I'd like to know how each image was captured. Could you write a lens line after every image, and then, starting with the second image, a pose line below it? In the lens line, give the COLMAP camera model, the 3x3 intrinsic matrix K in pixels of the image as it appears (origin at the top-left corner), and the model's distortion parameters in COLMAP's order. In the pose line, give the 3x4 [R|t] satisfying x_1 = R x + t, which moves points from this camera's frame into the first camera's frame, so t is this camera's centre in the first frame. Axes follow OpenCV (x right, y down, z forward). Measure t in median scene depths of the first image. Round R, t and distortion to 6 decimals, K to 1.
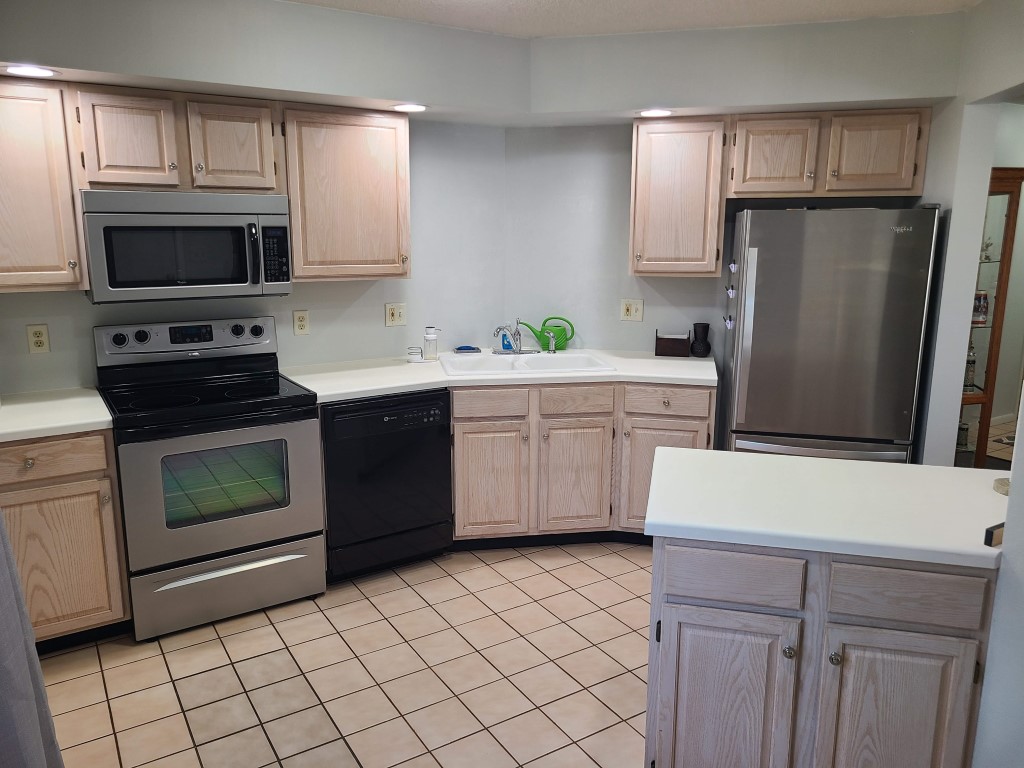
lens RADIAL K [[773.1, 0, 505.1], [0, 773.1, 379.4], [0, 0, 1]] dist [0.044415, -0.023876]
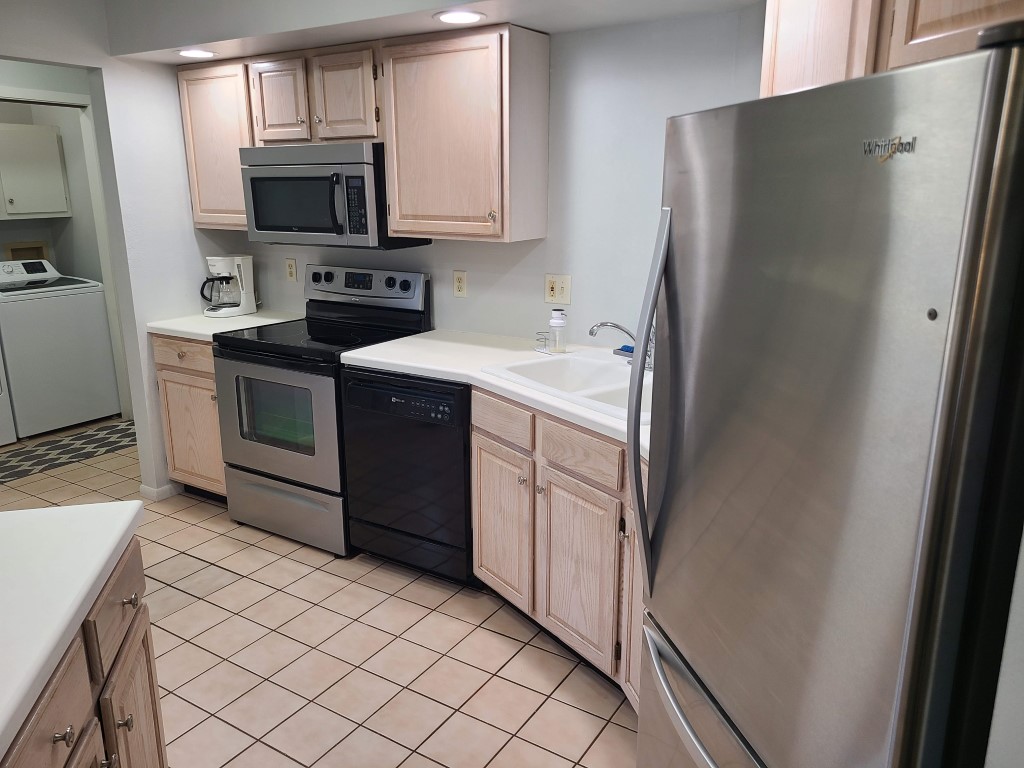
lens RADIAL K [[773.1, 0, 505.7], [0, 773.1, 385.1], [0, 0, 1]] dist [0.044415, -0.023876]
pose [[0.416283, 0.219803, -0.882267, 0.665899], [-0.176308, 0.971436, 0.158831, -0.125740], [0.891978, 0.089432, 0.443145, 0.732913]]
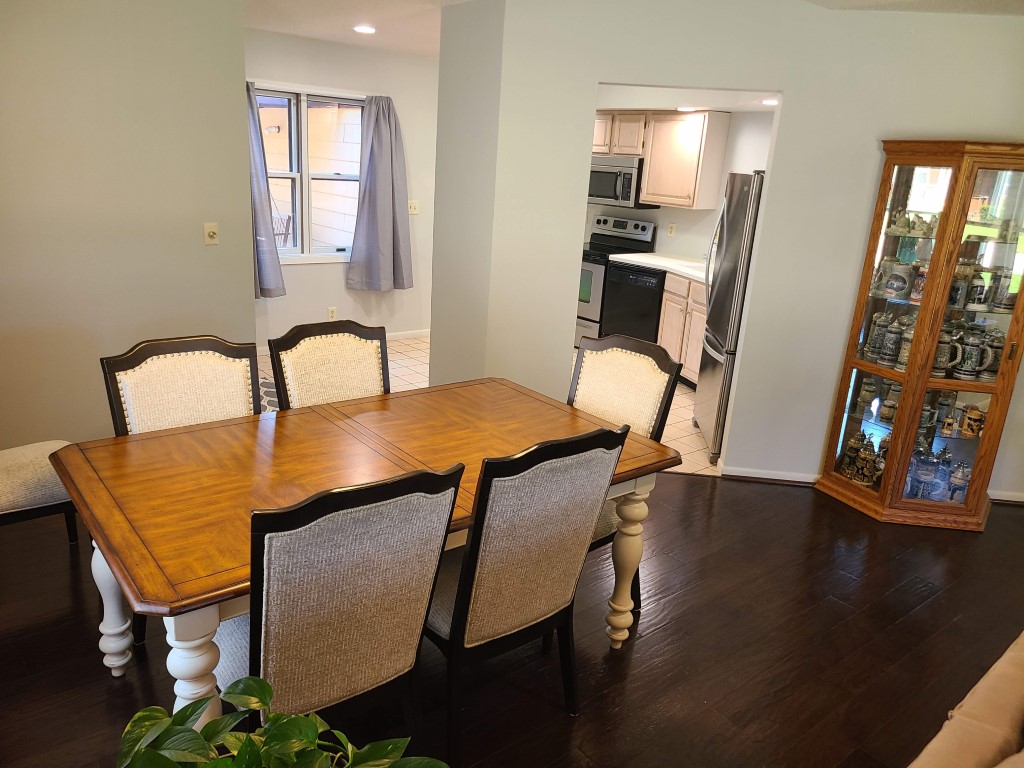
lens RADIAL K [[773.1, 0, 510.1], [0, 773.1, 389.7], [0, 0, 1]] dist [0.044415, -0.023876]
pose [[0.128115, 0.292500, -0.947645, 1.723949], [-0.259744, 0.932062, 0.252575, -0.095939], [0.957141, 0.213786, 0.195386, 0.401860]]
